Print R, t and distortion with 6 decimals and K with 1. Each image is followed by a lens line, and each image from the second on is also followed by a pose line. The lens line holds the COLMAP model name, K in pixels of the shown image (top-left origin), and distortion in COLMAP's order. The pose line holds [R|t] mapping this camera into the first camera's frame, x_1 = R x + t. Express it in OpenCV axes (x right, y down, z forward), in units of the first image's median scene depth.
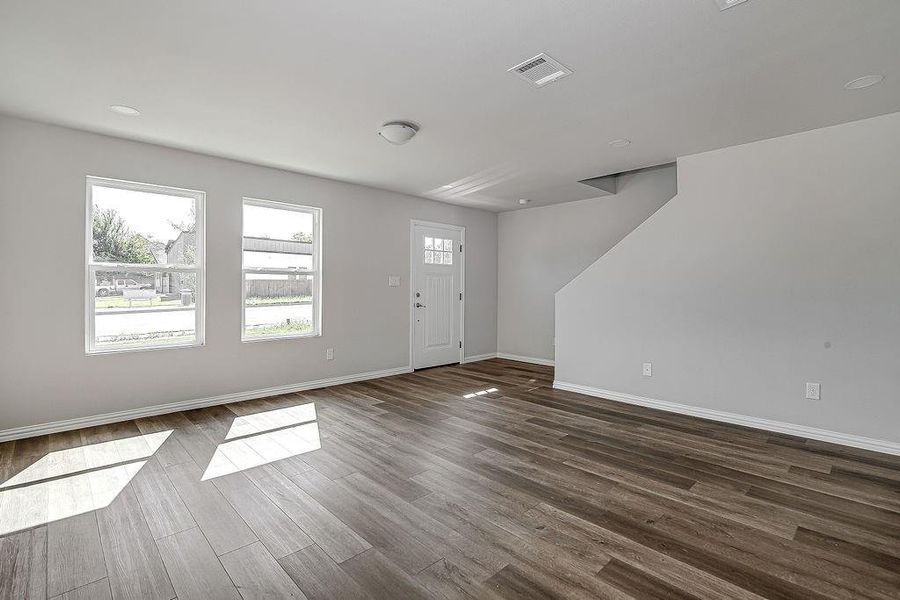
lens RADIAL K [[413.7, 0, 448.6], [0, 413.7, 295.5], [0, 0, 1]] dist [-0.013073, 0.001651]
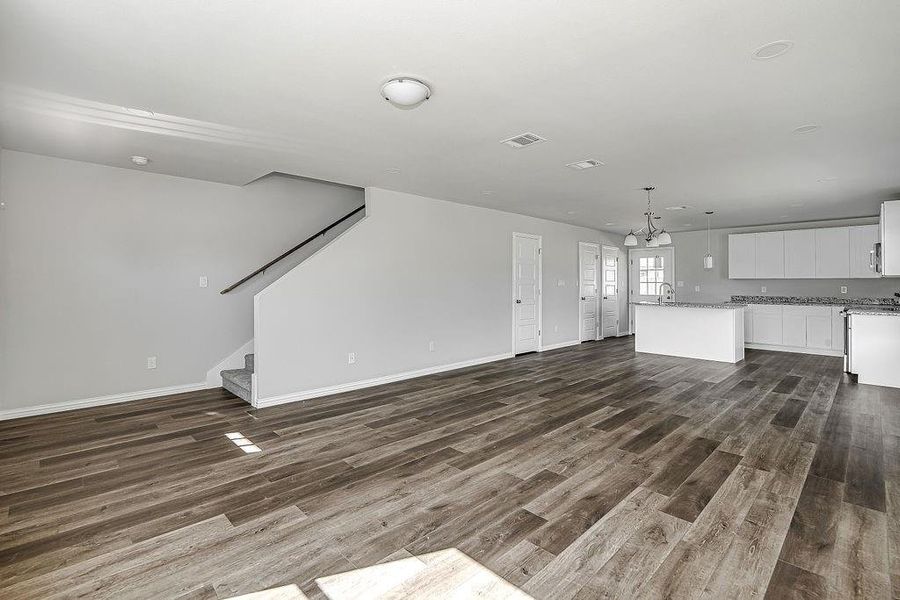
lens RADIAL K [[413.7, 0, 443.9], [0, 413.7, 277.8], [0, 0, 1]] dist [-0.013073, 0.001651]
pose [[0.001474, 0.008337, 0.999964, -1.019765], [0.012725, 0.999884, -0.008355, -0.052373], [-0.999918, 0.012737, 0.001367, 1.074191]]
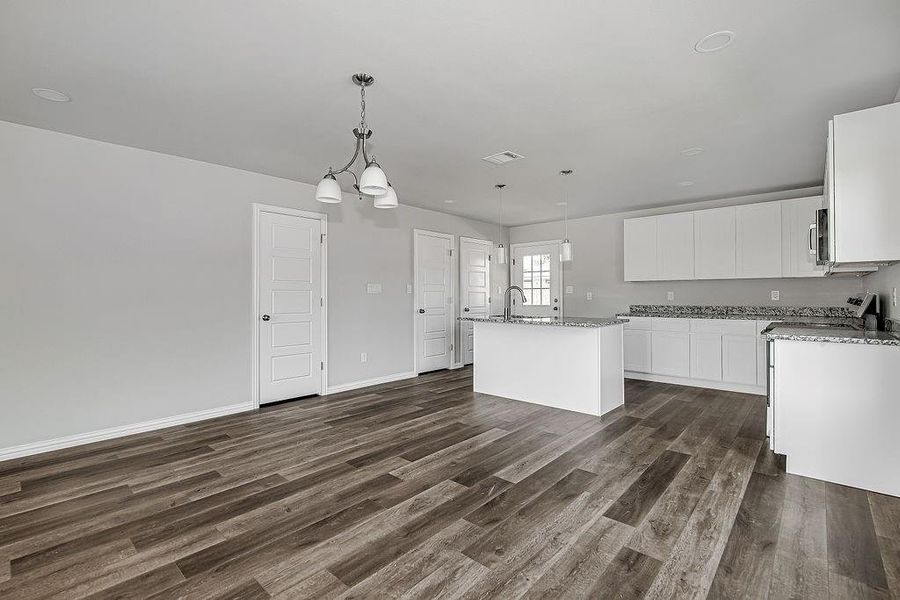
lens RADIAL K [[413.7, 0, 446.2], [0, 413.7, 297.2], [0, 0, 1]] dist [-0.013073, 0.001651]
pose [[-0.075862, -0.008401, 0.997083, -0.083545], [0.018359, 0.999783, 0.009821, -0.001819], [-0.996949, 0.019050, -0.075691, 0.092189]]
